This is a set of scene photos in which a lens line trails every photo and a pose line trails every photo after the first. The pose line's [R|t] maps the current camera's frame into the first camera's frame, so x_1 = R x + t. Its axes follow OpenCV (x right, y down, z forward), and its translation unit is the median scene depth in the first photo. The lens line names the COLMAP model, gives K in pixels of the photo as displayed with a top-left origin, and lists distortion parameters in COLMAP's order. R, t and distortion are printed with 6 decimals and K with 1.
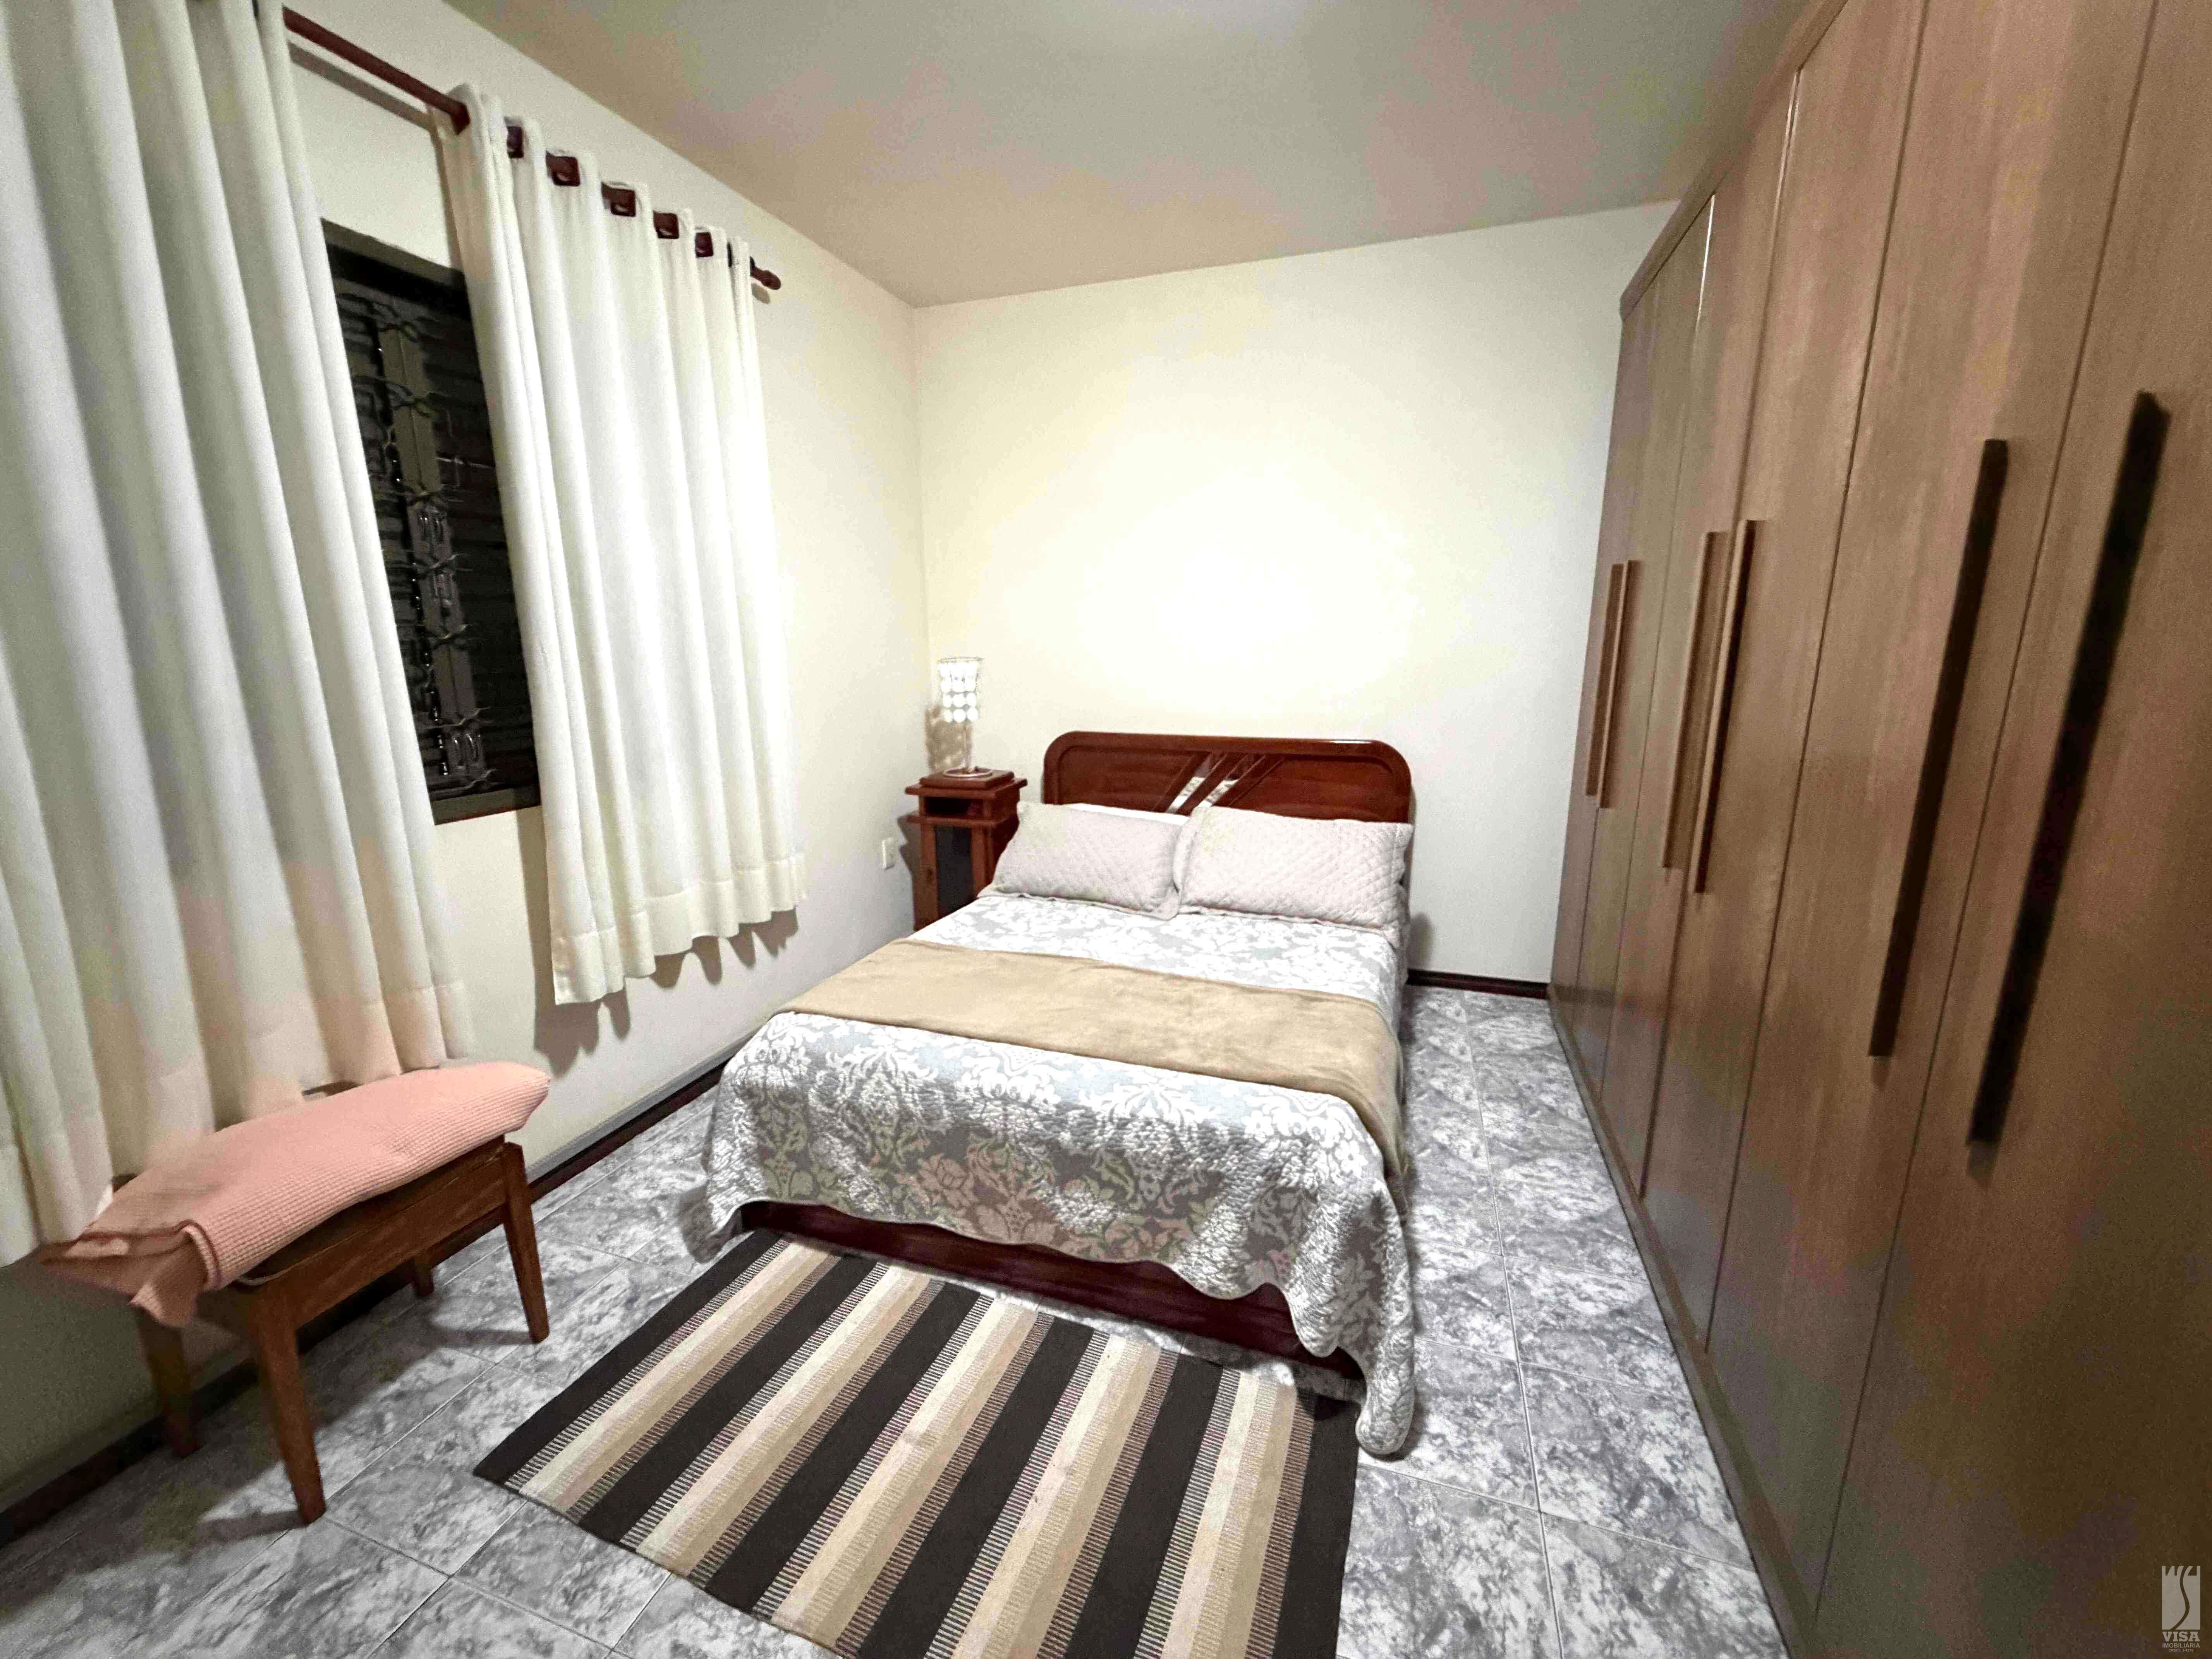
lens RADIAL K [[880.7, 0, 1107.7], [0, 880.7, 829.2], [0, 0, 1]] dist [-0.001482, 0.000320]
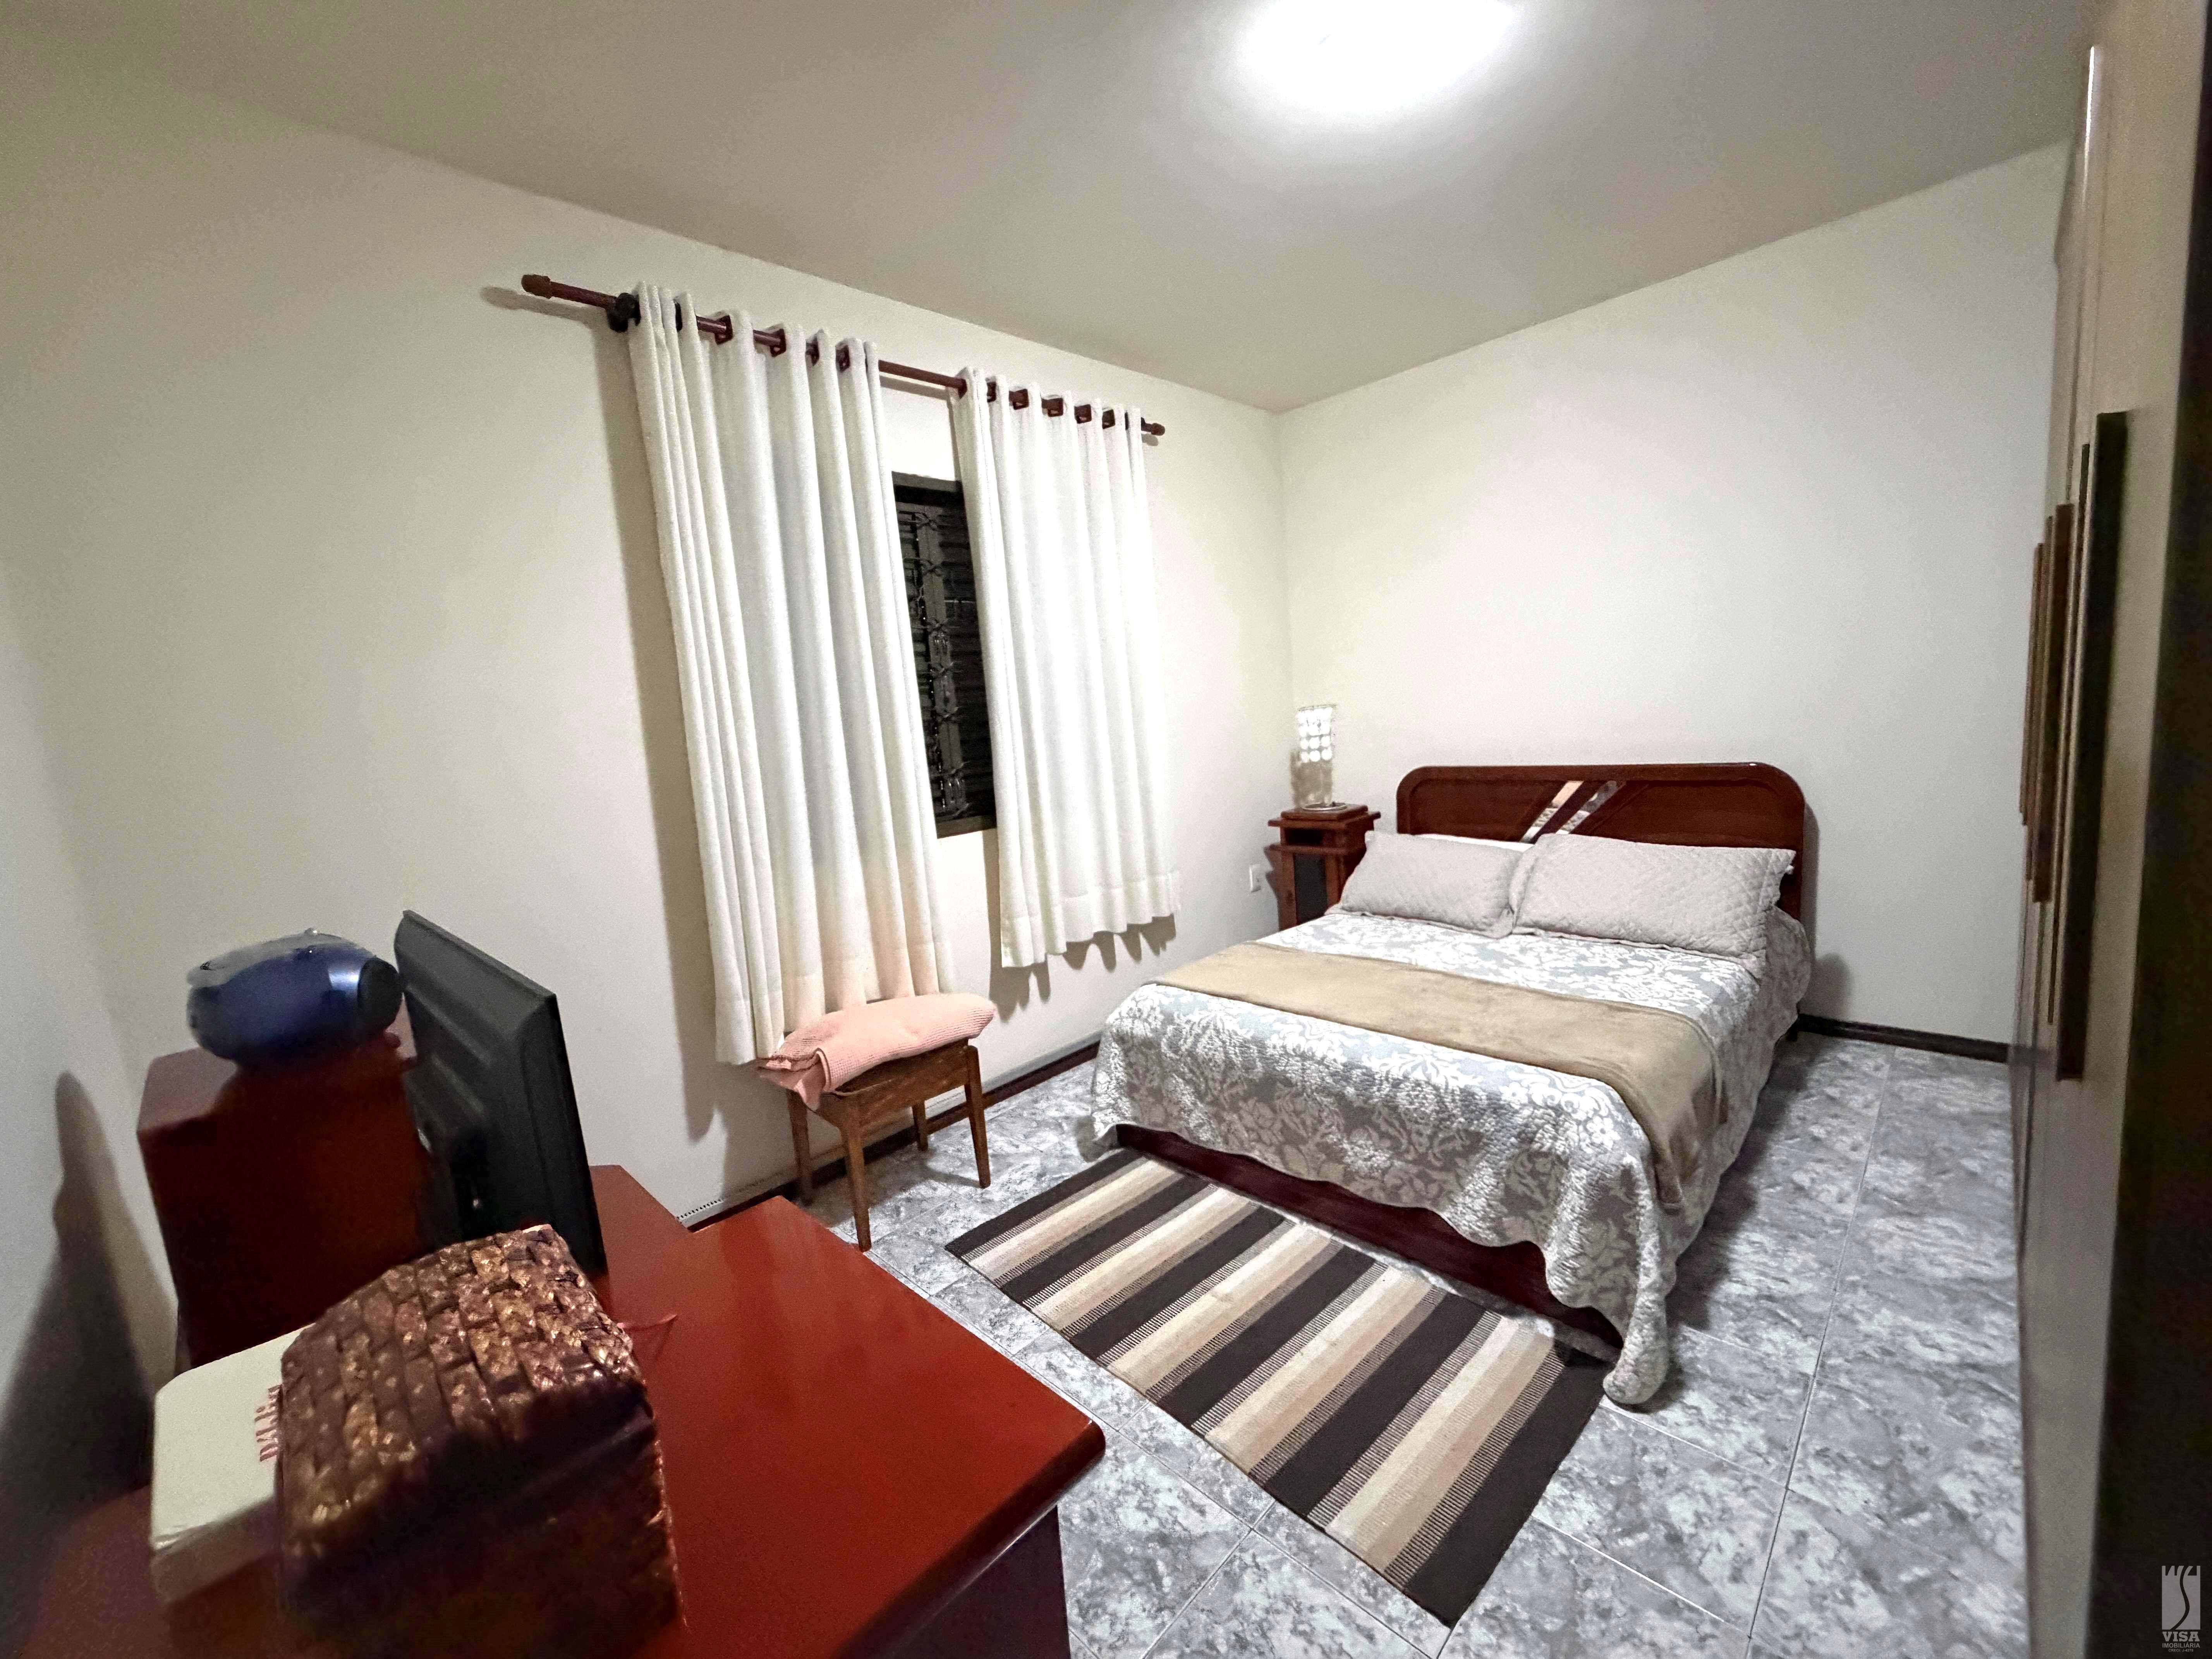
lens RADIAL K [[880.7, 0, 1107.4], [0, 880.7, 831.0], [0, 0, 1]] dist [-0.001482, 0.000320]
pose [[0.894413, -0.007302, -0.447182, 0.178917], [-0.017544, 0.998524, -0.051394, 0.054574], [0.446897, 0.053813, 0.892965, -0.227539]]
